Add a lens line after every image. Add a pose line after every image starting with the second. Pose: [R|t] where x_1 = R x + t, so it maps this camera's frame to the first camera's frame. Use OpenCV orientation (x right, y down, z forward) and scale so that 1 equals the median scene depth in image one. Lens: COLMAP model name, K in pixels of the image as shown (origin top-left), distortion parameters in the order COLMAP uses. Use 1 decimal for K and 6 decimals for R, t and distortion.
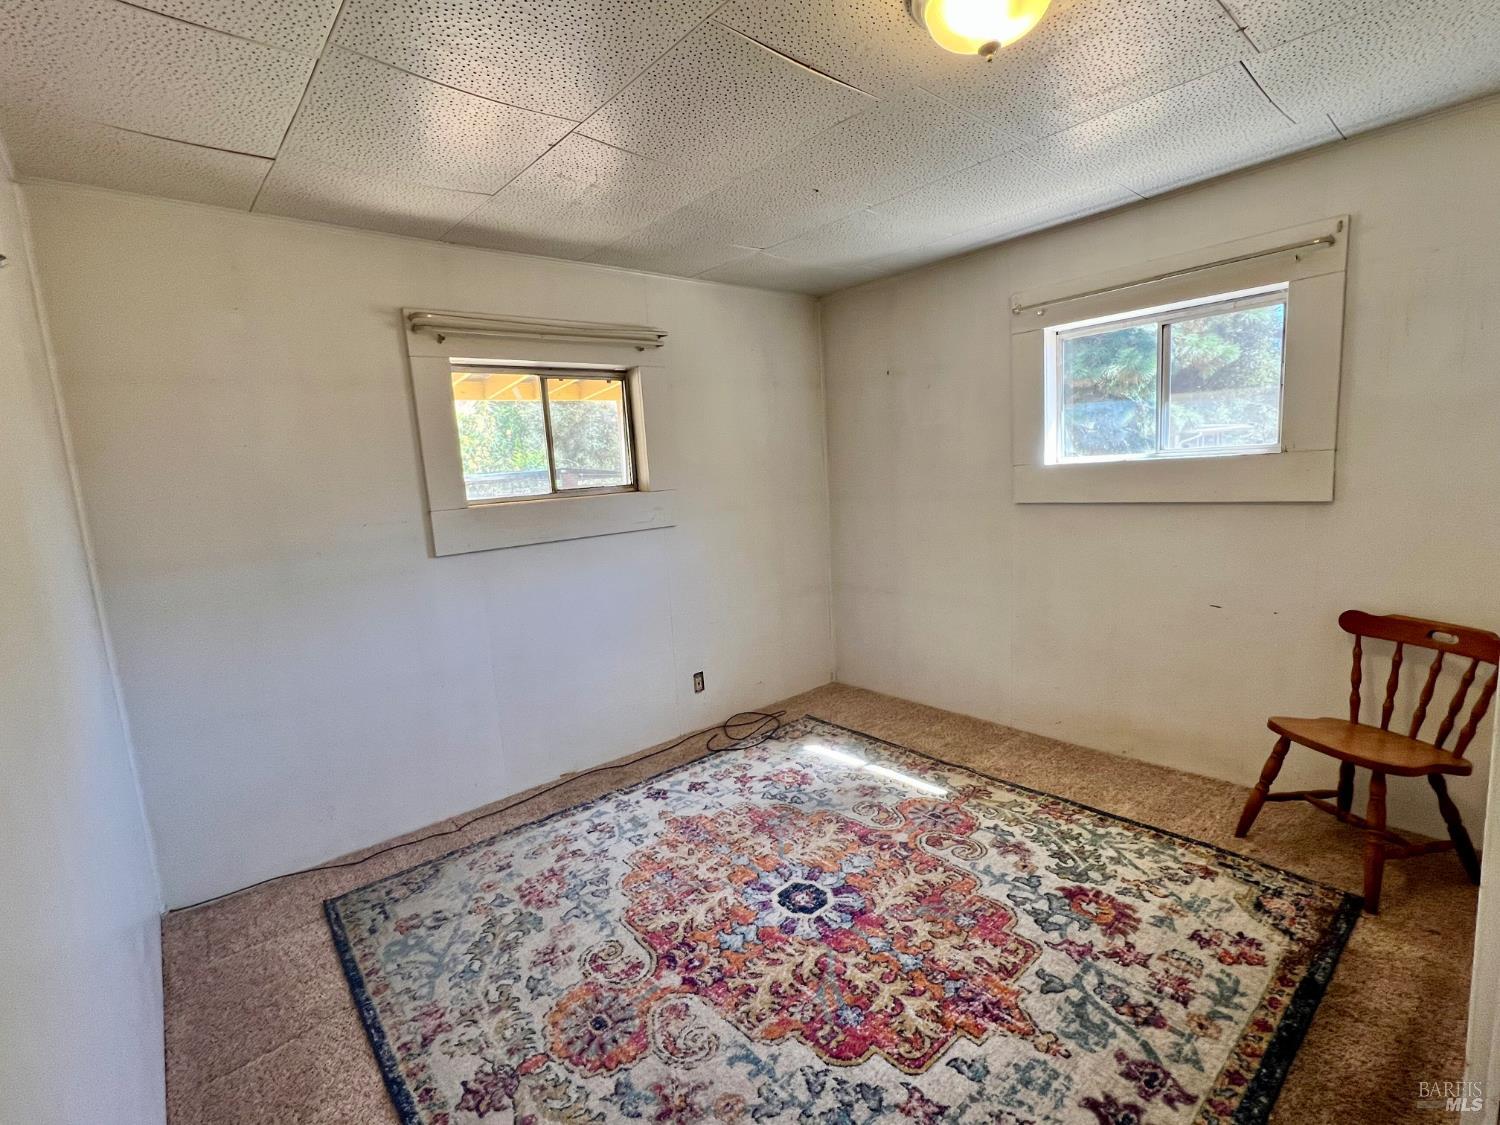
lens RADIAL K [[693.5, 0, 750.0], [0, 693.5, 562.5], [0, 0, 1]] dist [0.001490, 0.000369]
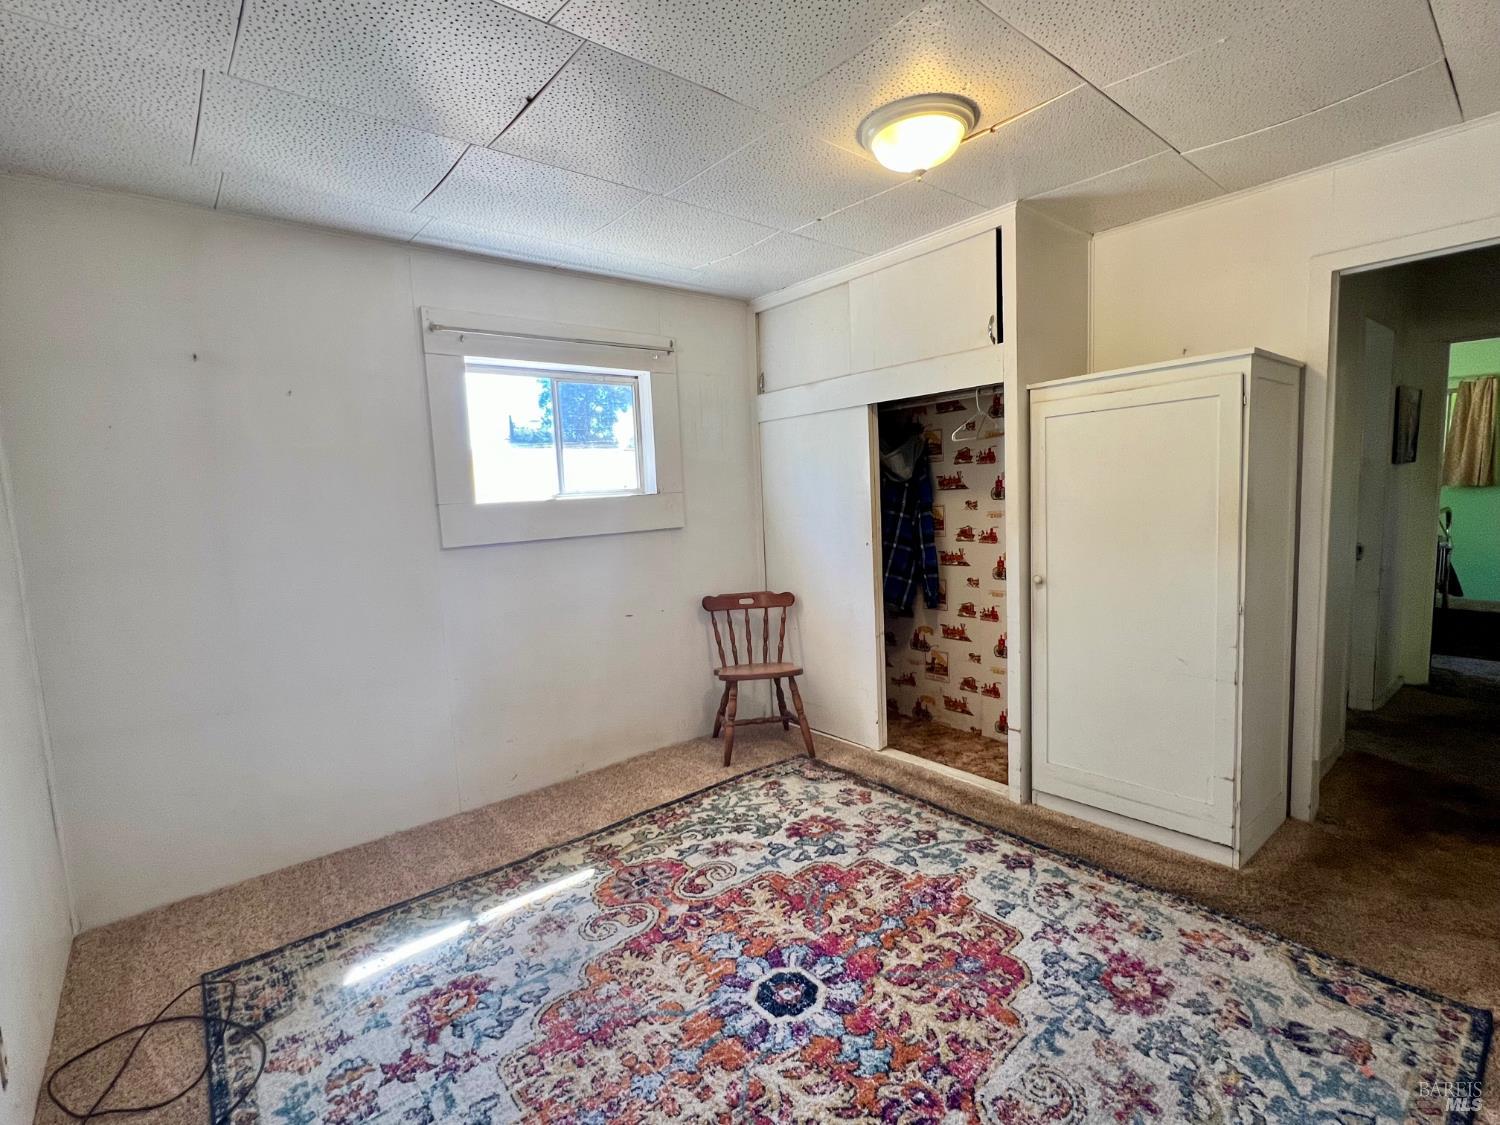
lens RADIAL K [[693.5, 0, 750.0], [0, 693.5, 562.5], [0, 0, 1]] dist [0.001490, 0.000369]
pose [[0.033721, -0.050136, 0.998173, -0.720203], [0.177206, 0.983216, 0.043398, -0.060056], [-0.983596, 0.175419, 0.042040, 0.922184]]
